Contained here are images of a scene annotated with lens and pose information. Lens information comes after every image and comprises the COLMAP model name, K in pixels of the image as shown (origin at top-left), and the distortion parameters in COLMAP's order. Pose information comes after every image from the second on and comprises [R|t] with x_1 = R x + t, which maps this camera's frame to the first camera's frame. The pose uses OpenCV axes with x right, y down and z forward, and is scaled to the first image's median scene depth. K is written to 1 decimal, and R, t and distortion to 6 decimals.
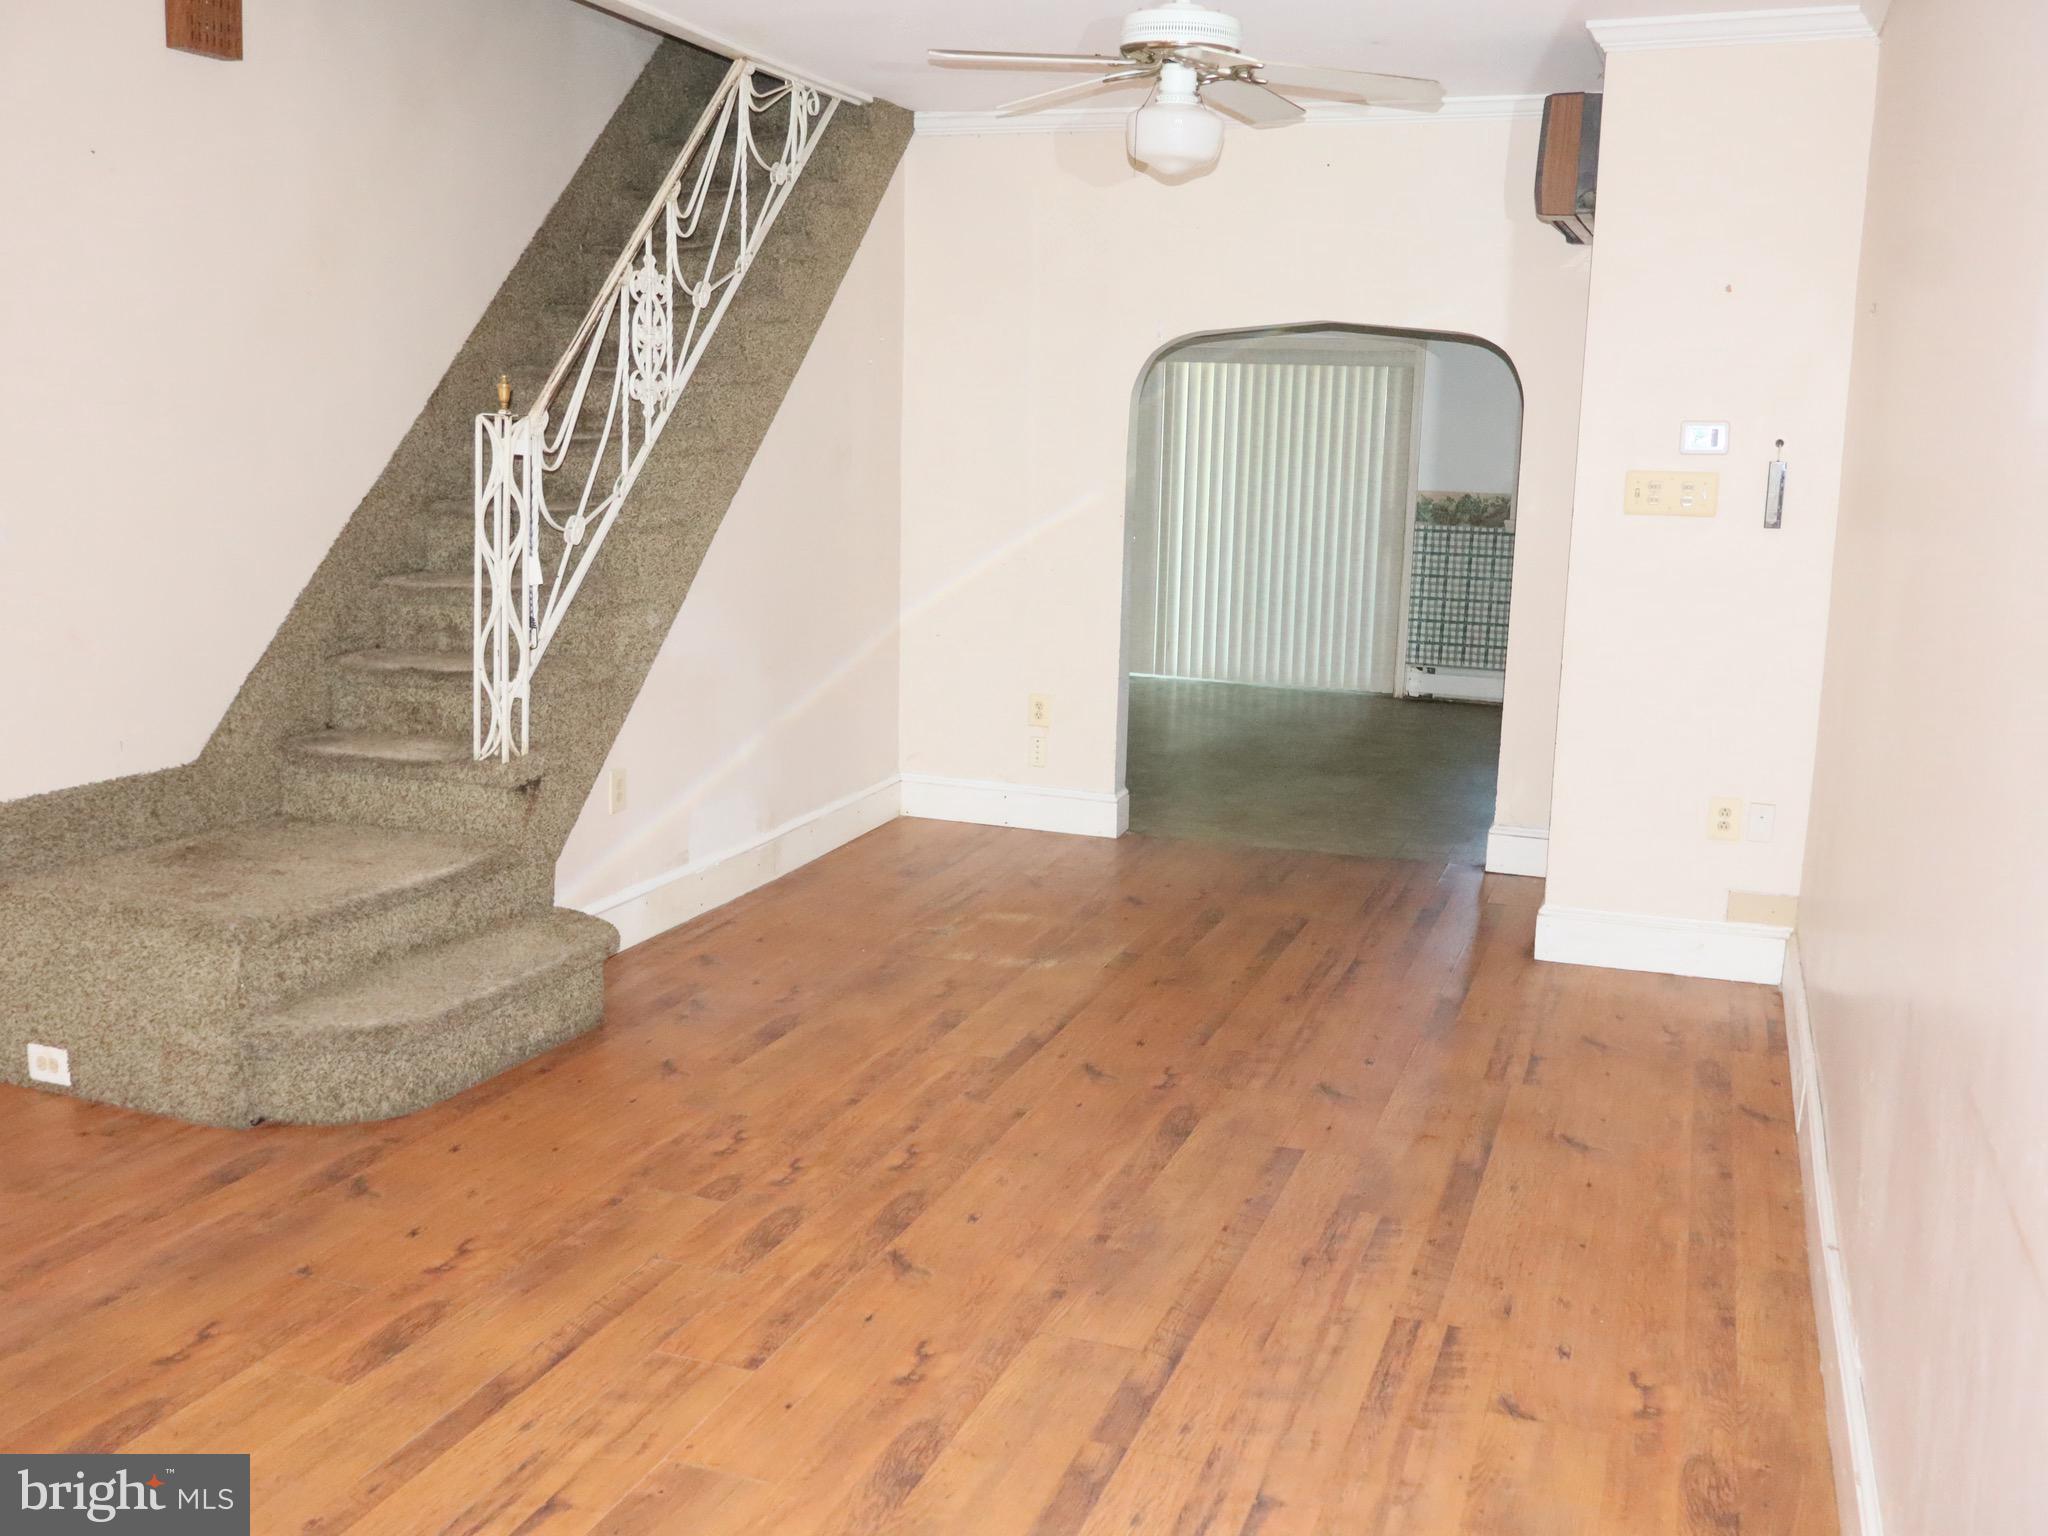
lens RADIAL K [[1895.4, 0, 999.6], [0, 1895.4, 763.2], [0, 0, 1]] dist [-0.008736, 0.000000]
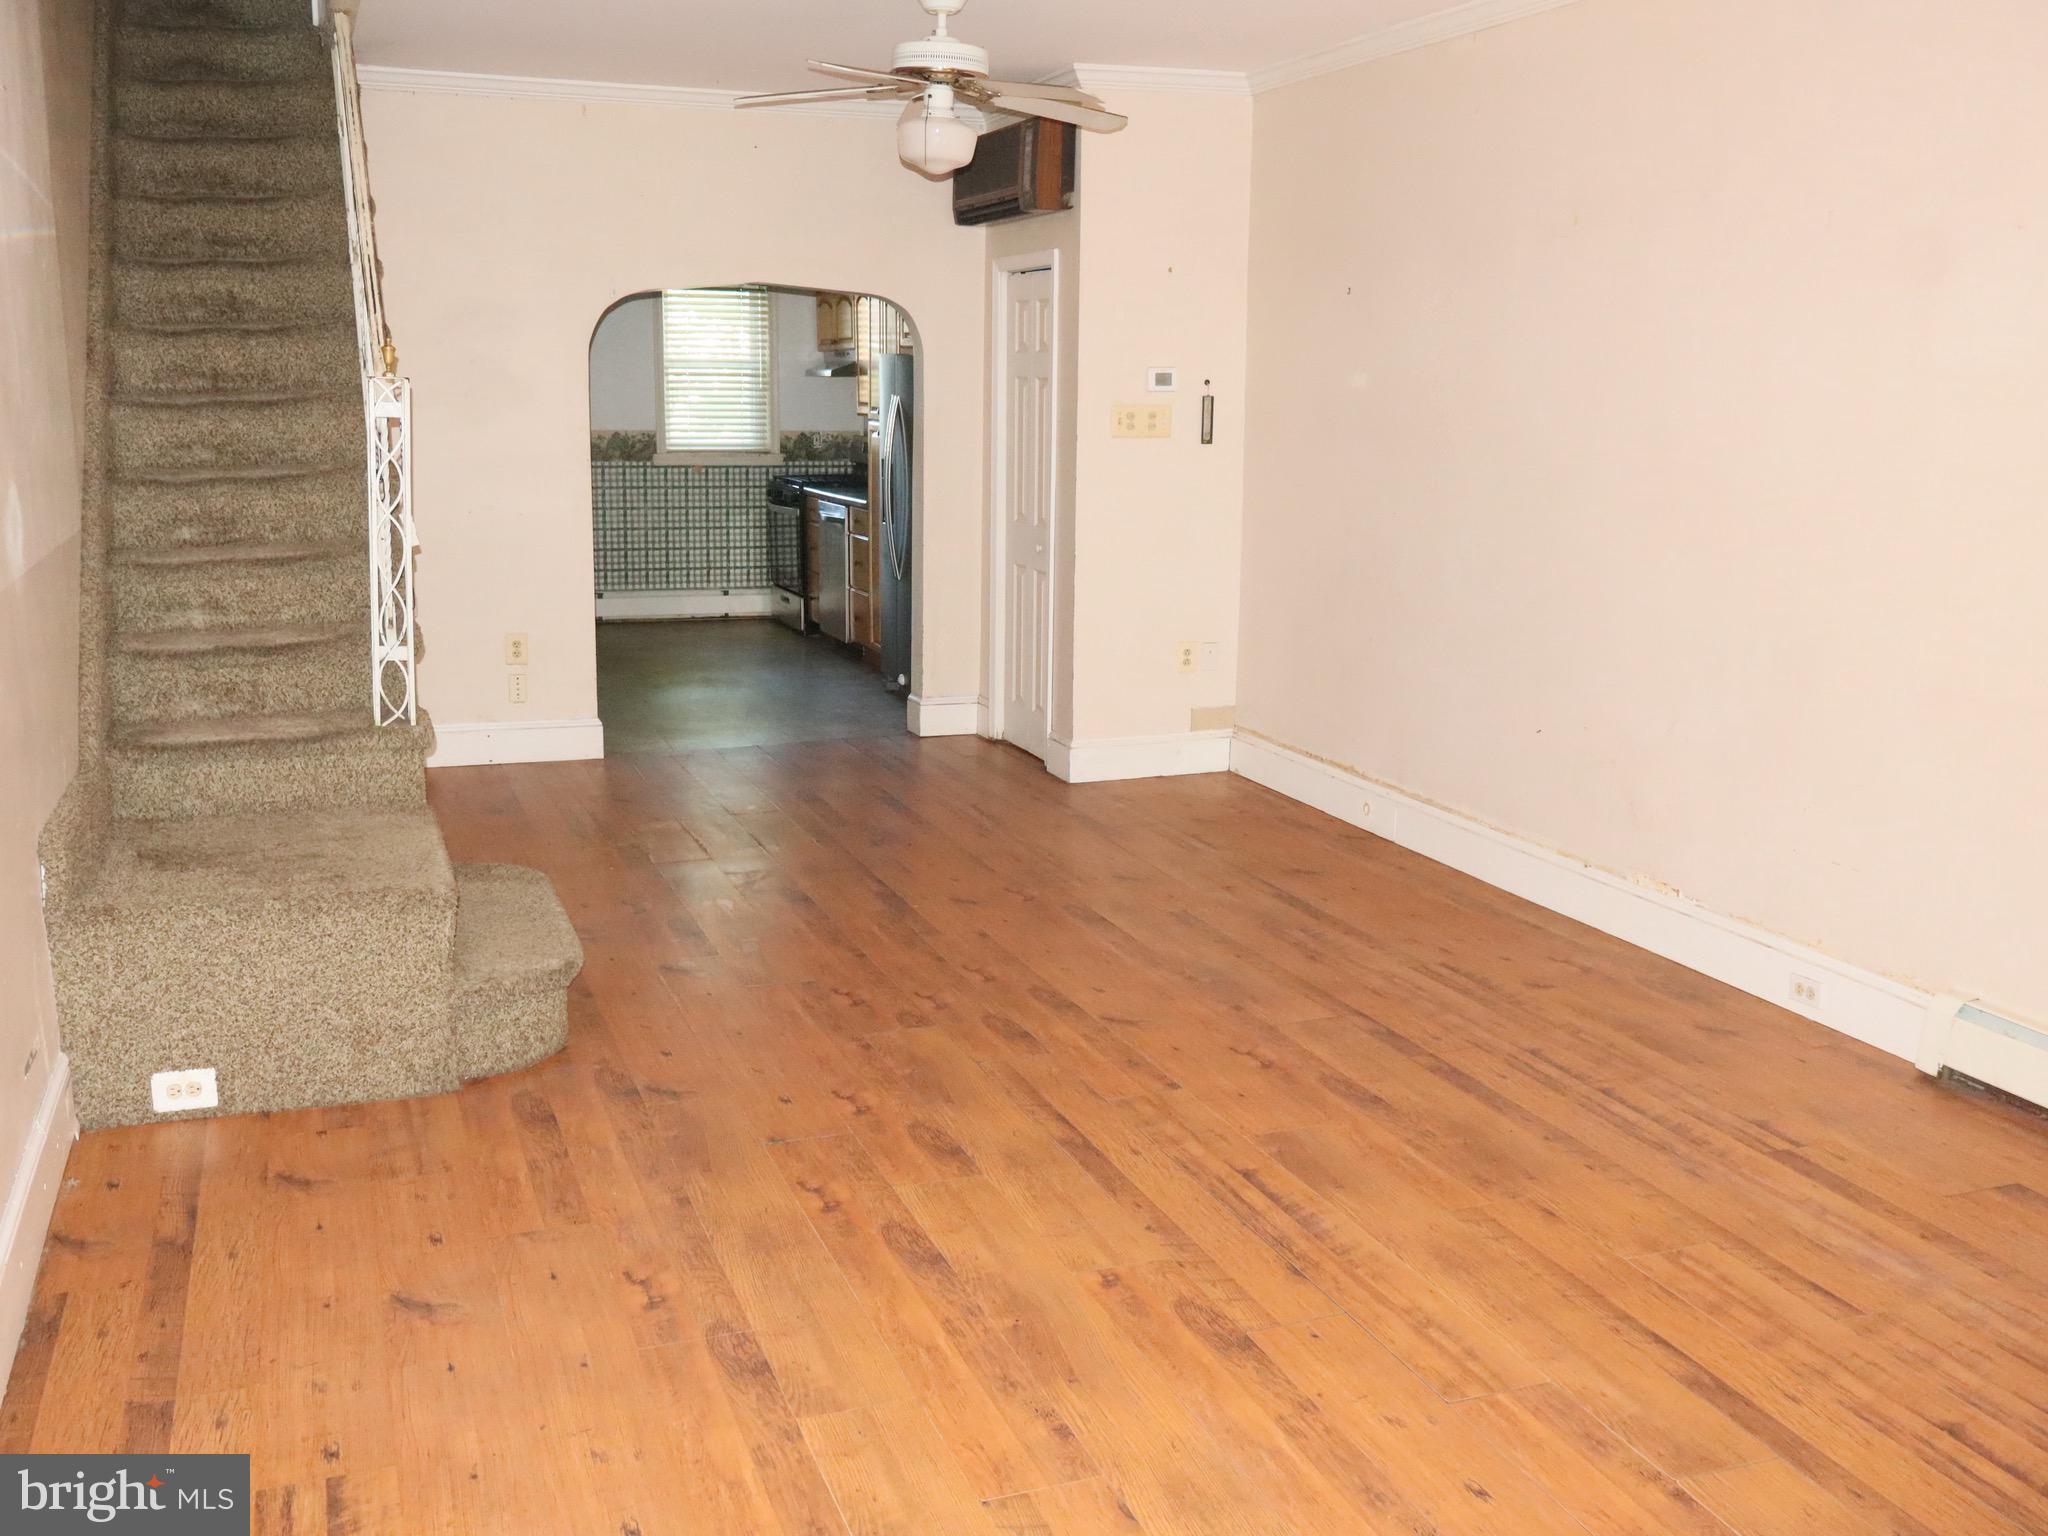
lens RADIAL K [[1895.4, 0, 1029.3], [0, 1895.4, 771.9], [0, 0, 1]] dist [-0.008736, 0.000000]
pose [[0.756308, -0.147862, 0.637287, -0.842815], [0.123909, 0.988868, 0.082385, -0.022373], [-0.642374, 0.016657, 0.766210, 0.024470]]
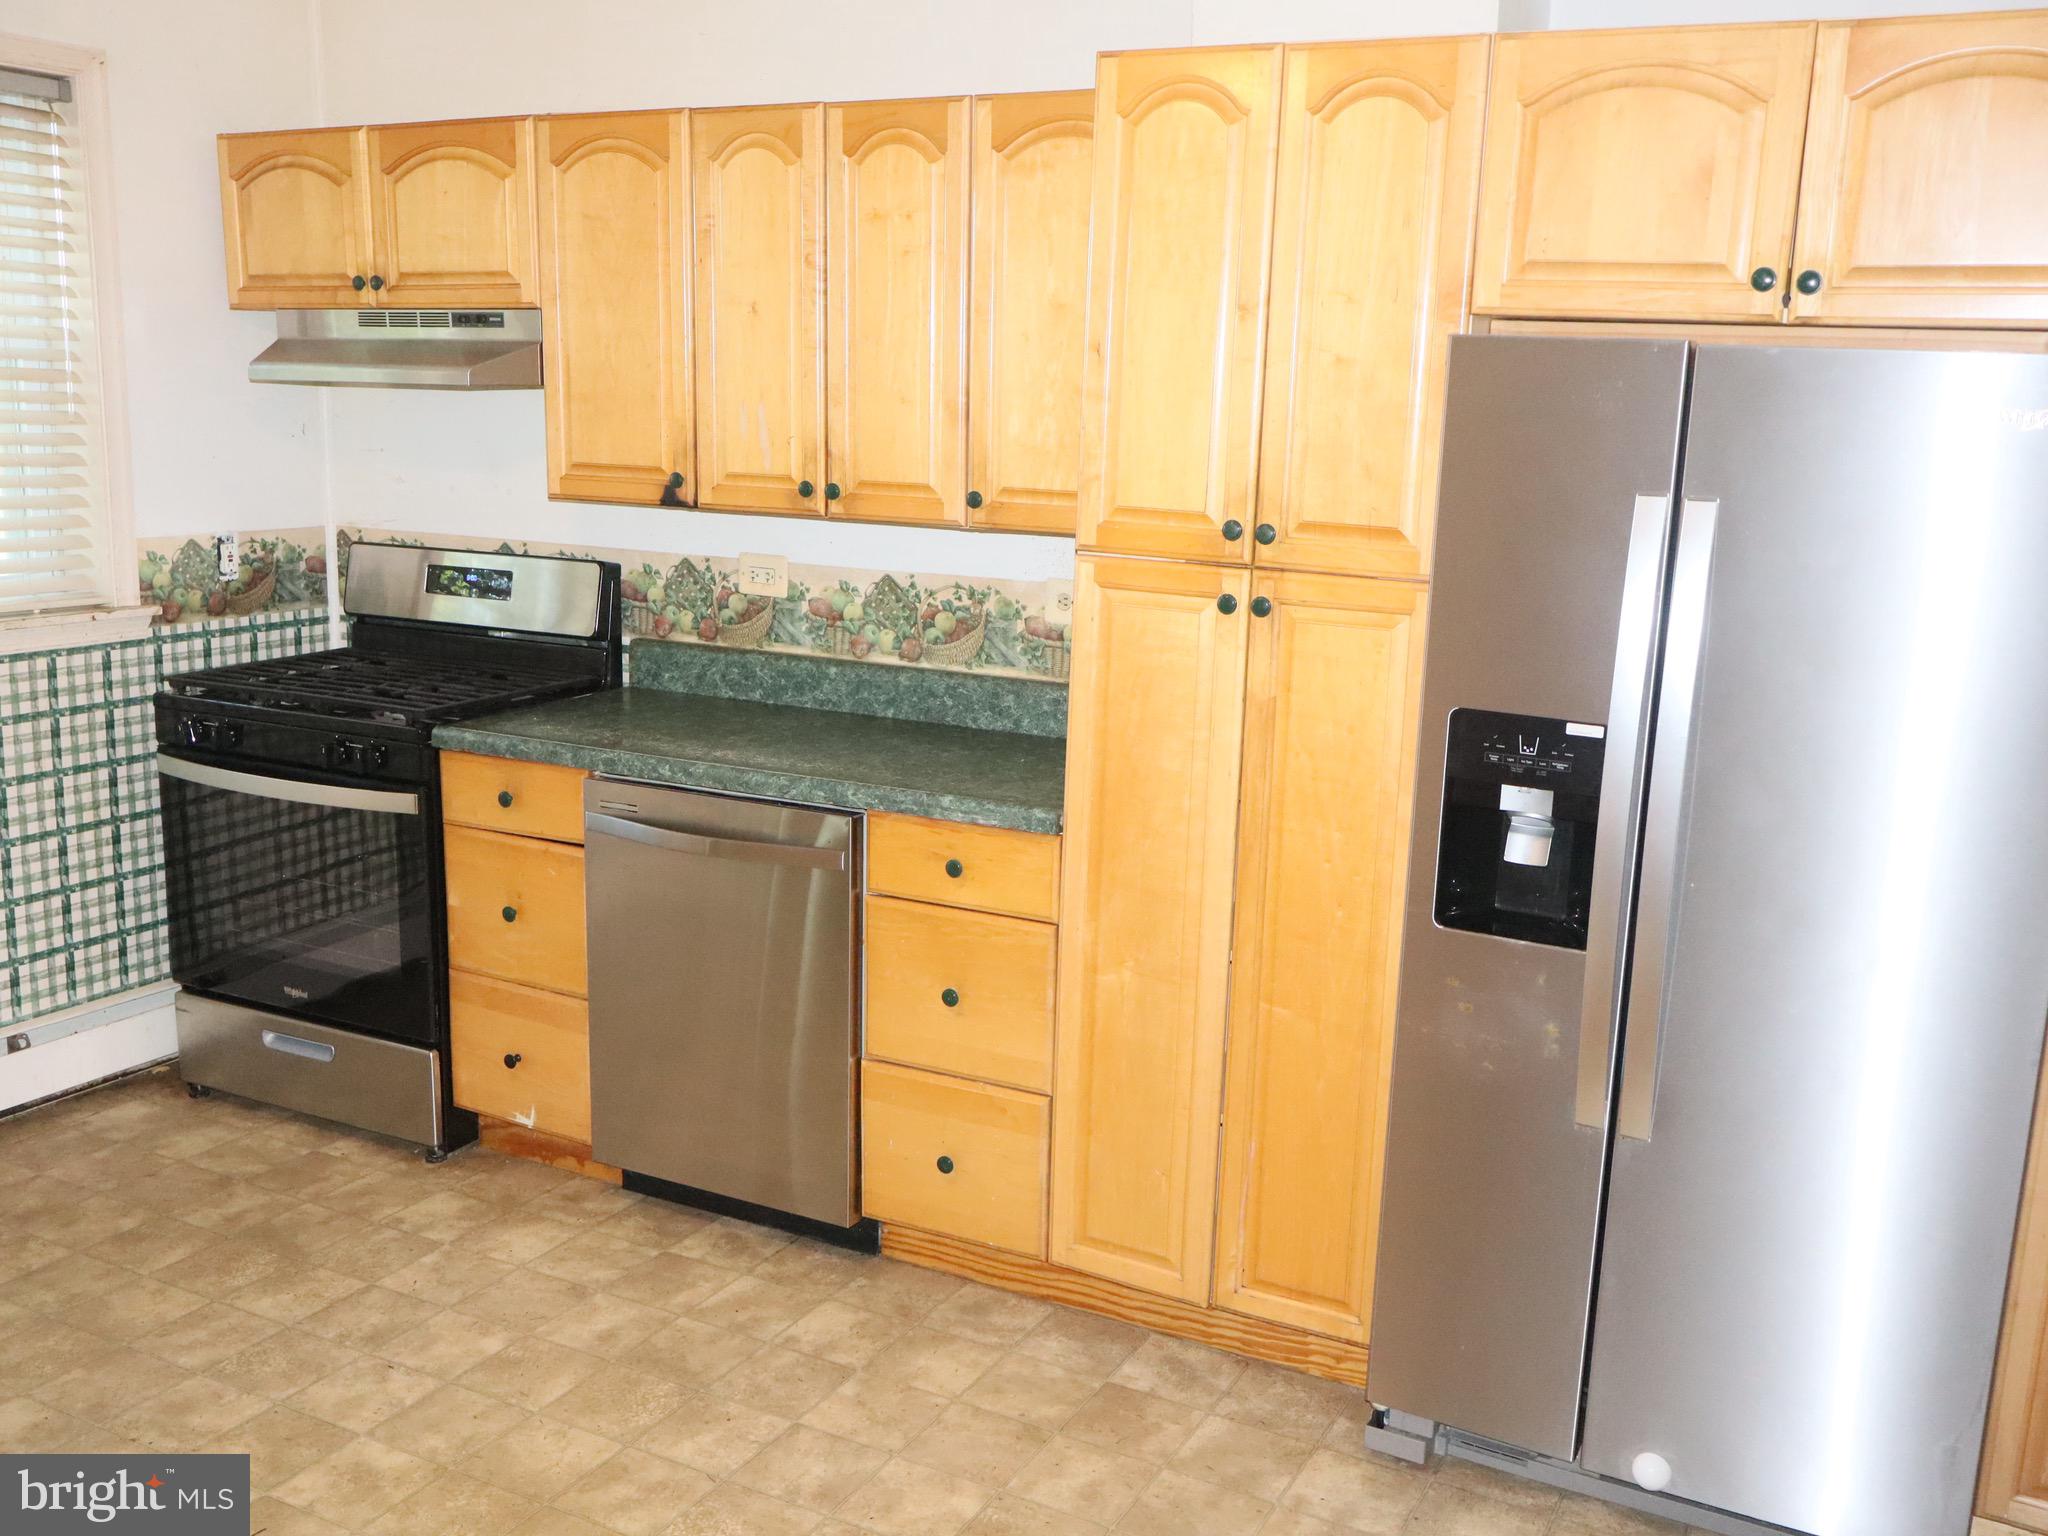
lens RADIAL K [[1895.4, 0, 1020.7], [0, 1895.4, 765.2], [0, 0, 1]] dist [-0.008736, 0.000000]
pose [[0.132865, -0.218195, 0.966818, -0.052058], [0.153520, 0.968225, 0.197415, -0.387765], [-0.979172, 0.122196, 0.162140, 2.061712]]
